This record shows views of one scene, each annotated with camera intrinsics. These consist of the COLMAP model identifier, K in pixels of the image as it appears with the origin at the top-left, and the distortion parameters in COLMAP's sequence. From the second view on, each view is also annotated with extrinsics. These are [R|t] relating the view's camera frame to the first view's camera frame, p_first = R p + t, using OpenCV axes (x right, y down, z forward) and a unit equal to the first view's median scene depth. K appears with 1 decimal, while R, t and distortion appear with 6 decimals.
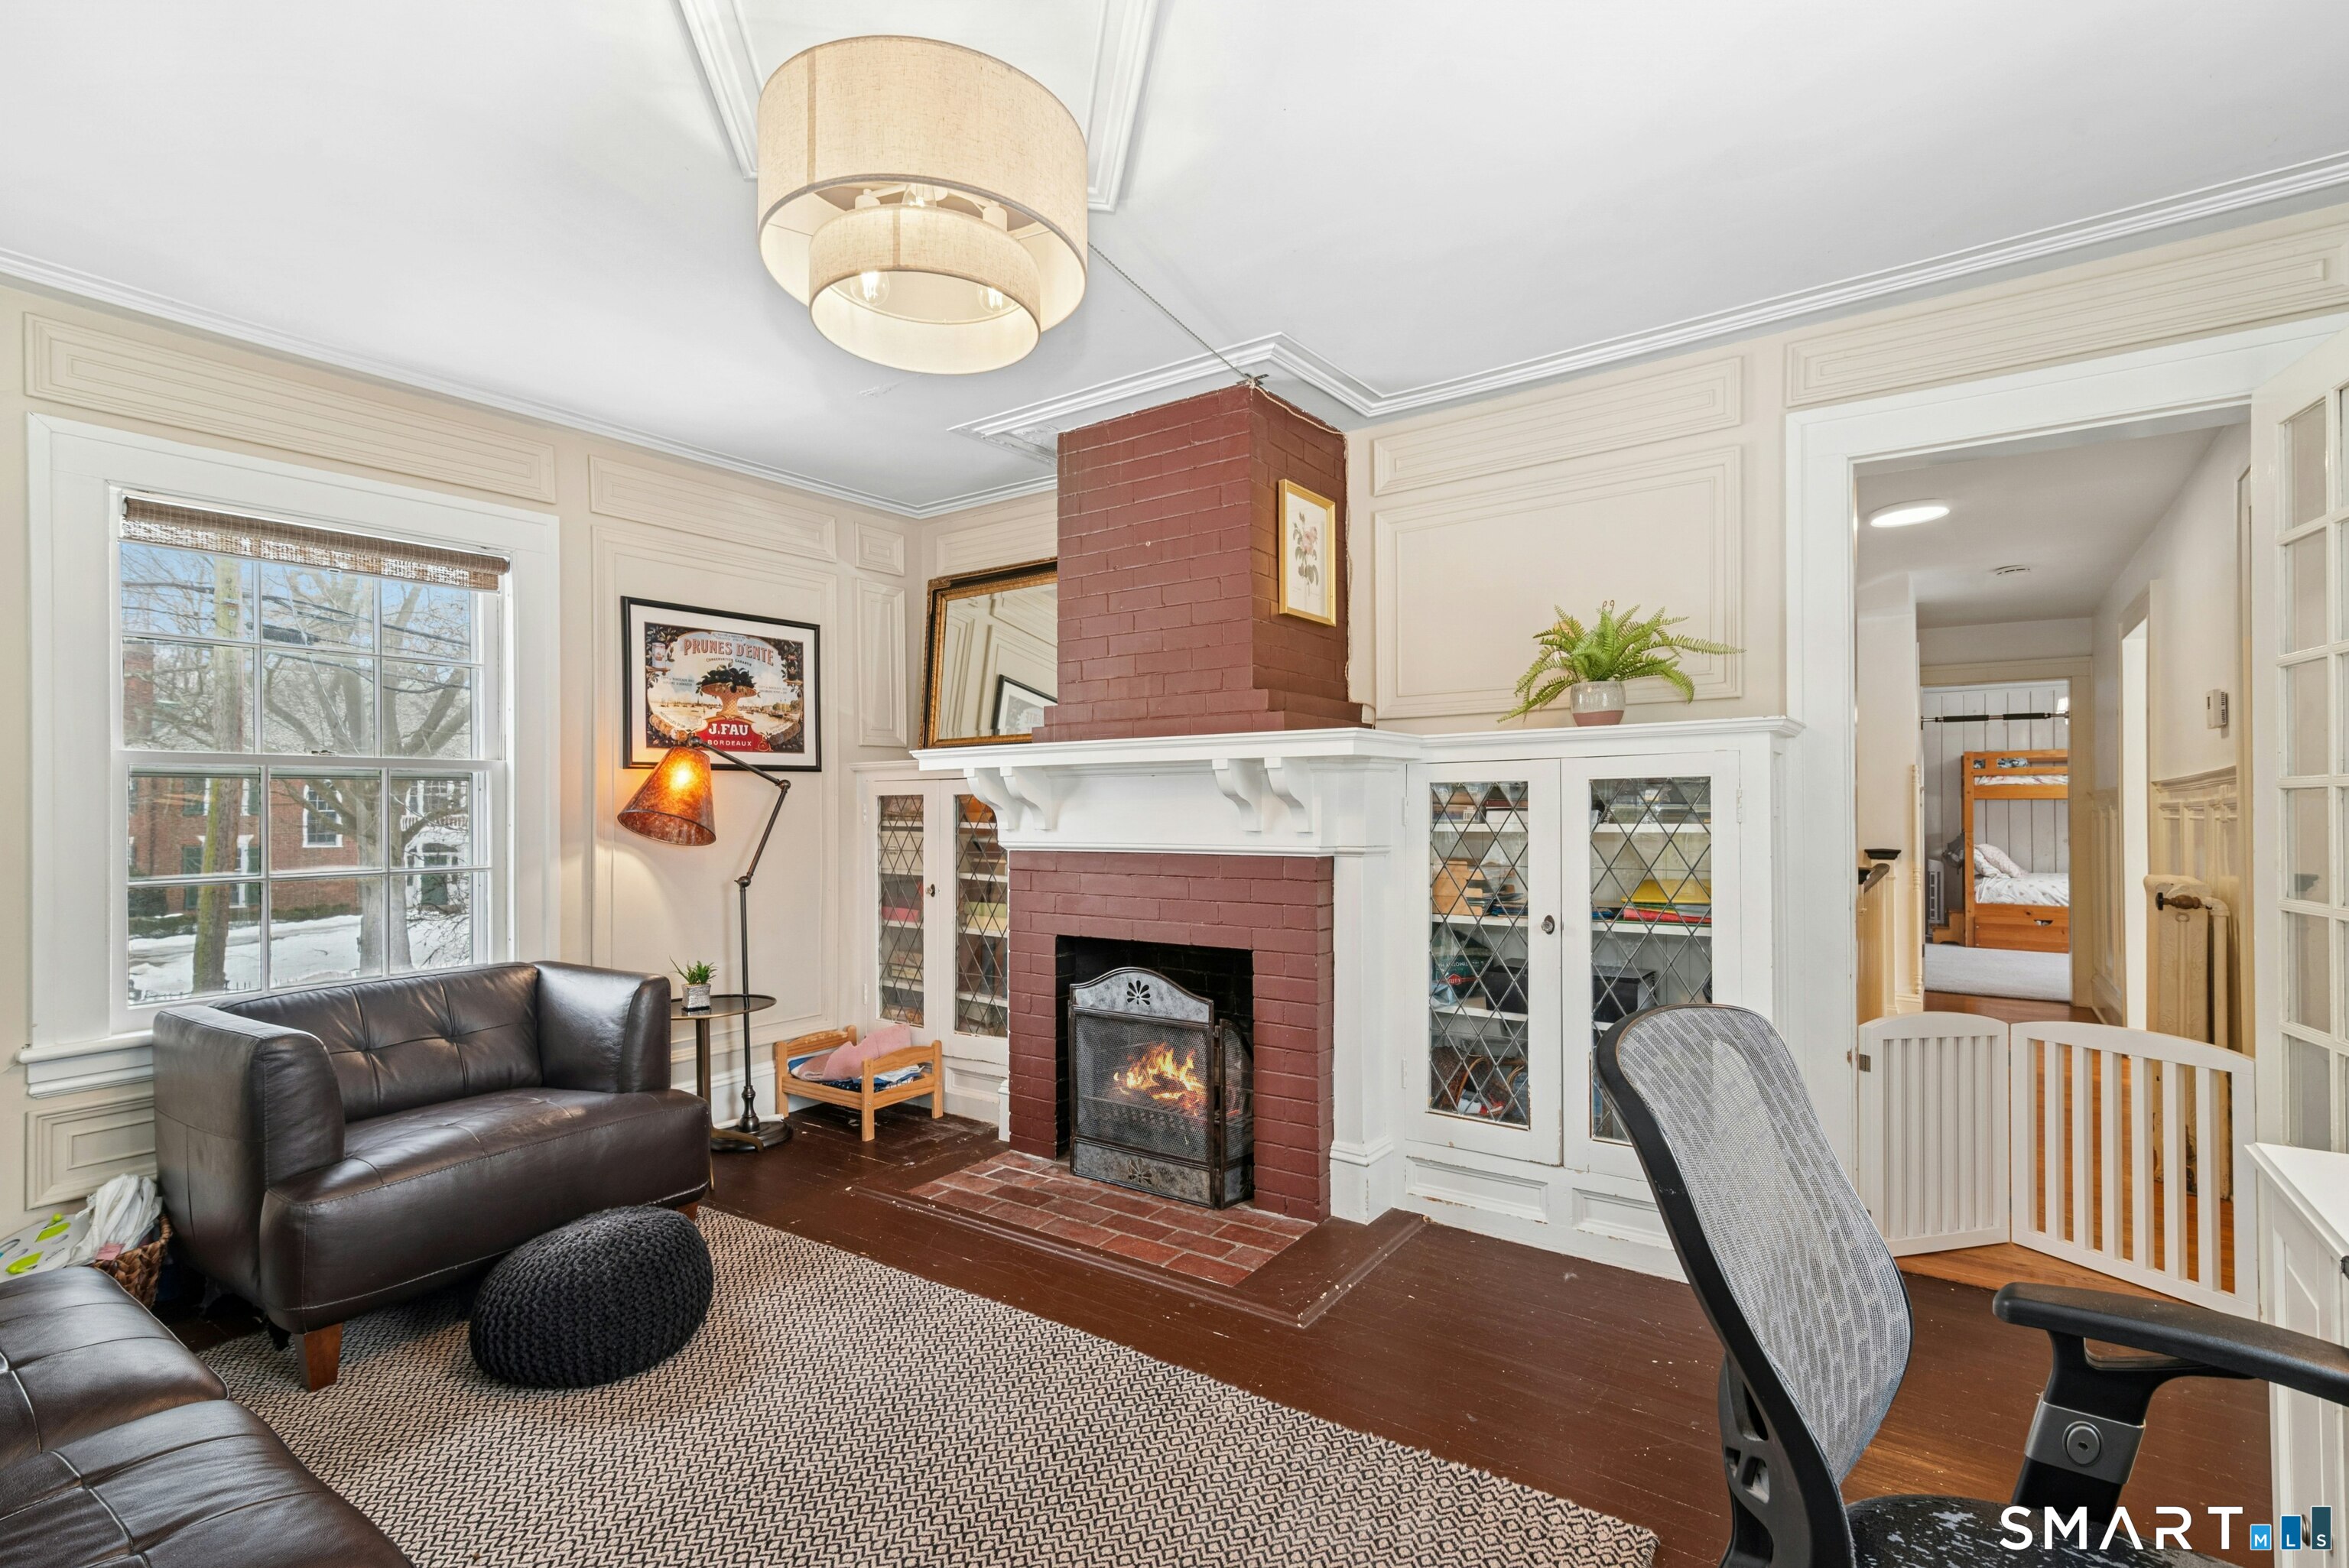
lens RADIAL K [[1092.1, 0, 1174.5], [0, 1092.1, 784.0], [0, 0, 1]] dist [0.000886, 0.000121]
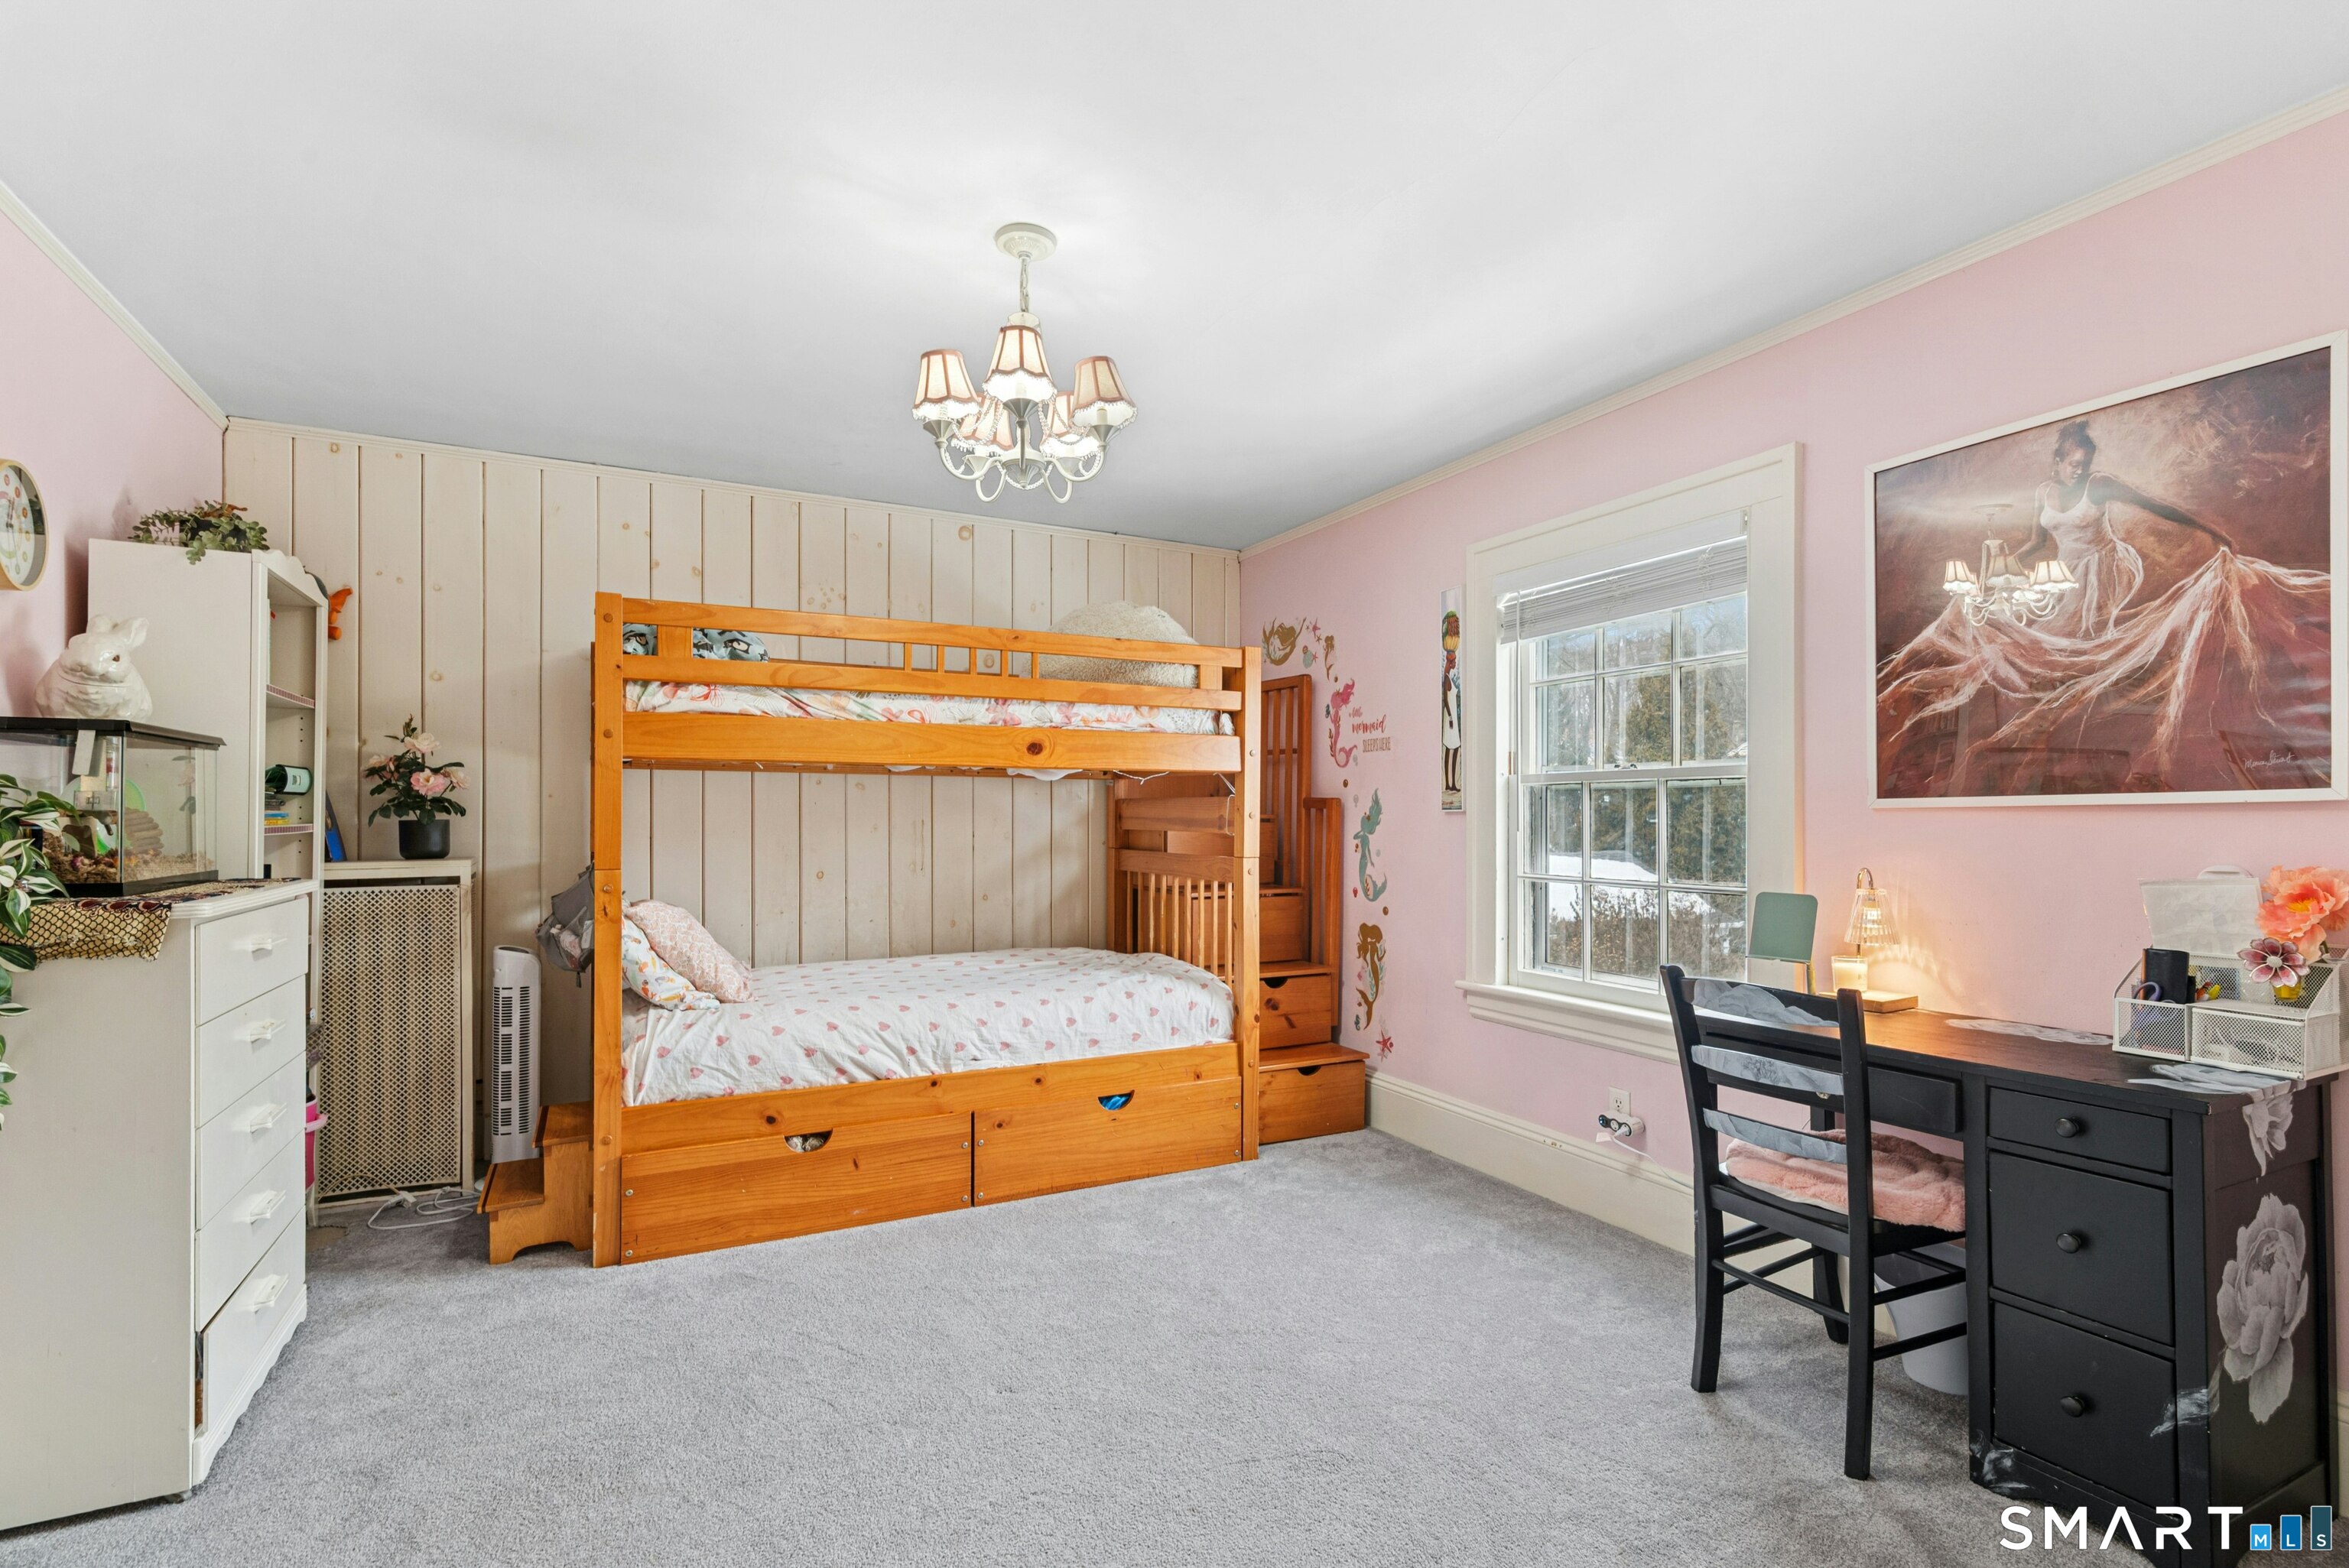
lens RADIAL K [[1199.8, 0, 1174.5], [0, 1199.8, 784.0], [0, 0, 1]] dist [0.000686, 0.000054]
pose [[0.481217, 0.011835, 0.876521, 0.517385], [-0.009031, 0.999923, -0.008543, 0.022272], [-0.876555, -0.003805, 0.481287, 0.711157]]
